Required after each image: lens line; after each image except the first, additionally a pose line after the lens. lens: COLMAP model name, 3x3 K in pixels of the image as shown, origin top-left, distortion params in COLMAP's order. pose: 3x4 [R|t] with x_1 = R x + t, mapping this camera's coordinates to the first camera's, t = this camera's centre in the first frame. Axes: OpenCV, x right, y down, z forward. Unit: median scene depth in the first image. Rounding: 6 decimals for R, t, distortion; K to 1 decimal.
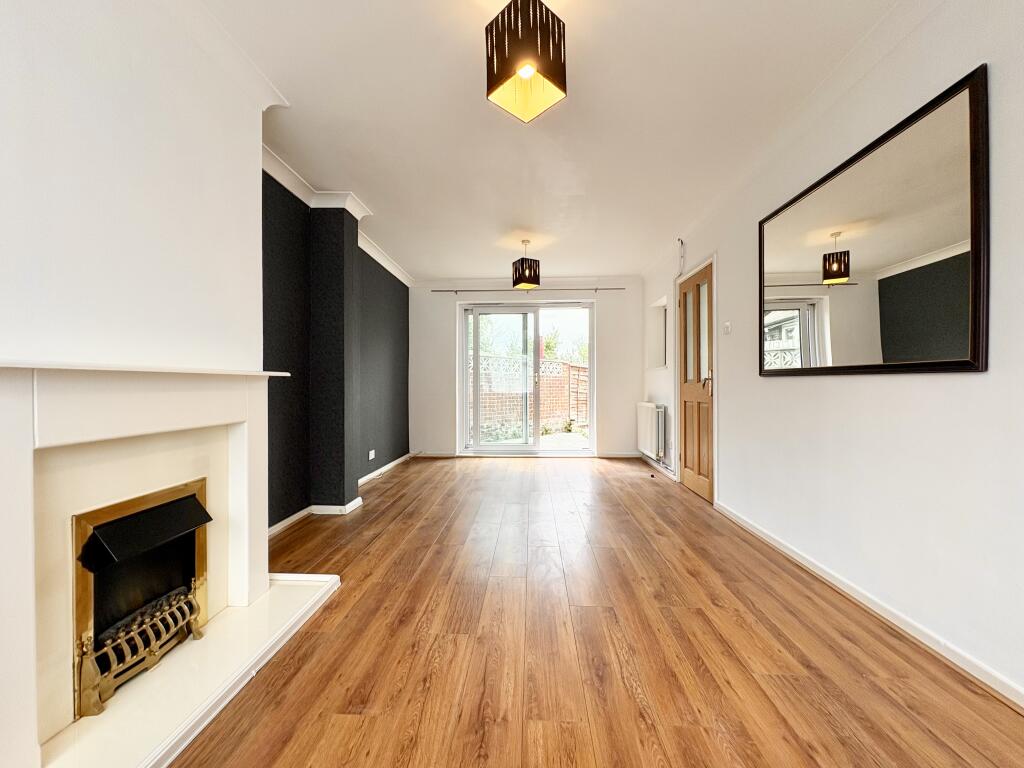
lens RADIAL K [[408.3, 0, 511.5], [0, 408.3, 385.2], [0, 0, 1]] dist [0.002761, 0.000339]
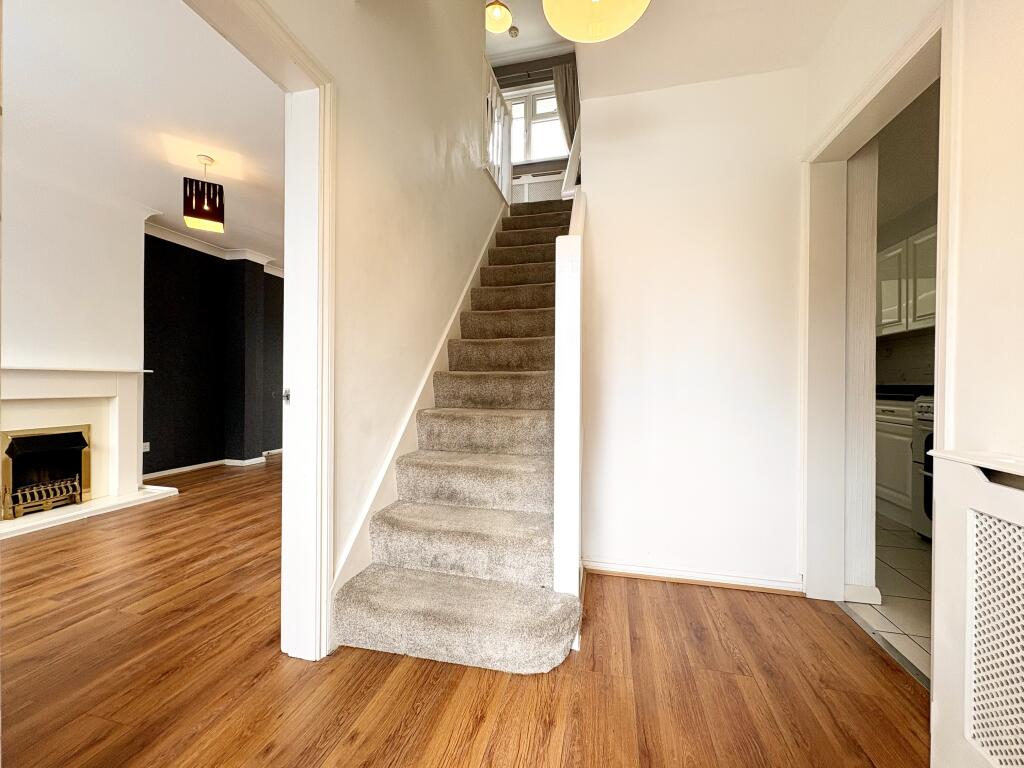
lens RADIAL K [[408.3, 0, 511.5], [0, 408.3, 385.2], [0, 0, 1]] dist [0.002761, 0.000339]
pose [[0.981517, 0.011910, -0.191006, 1.274136], [-0.011256, 0.999926, 0.004511, 0.007649], [0.191046, -0.002278, 0.981578, -0.416912]]
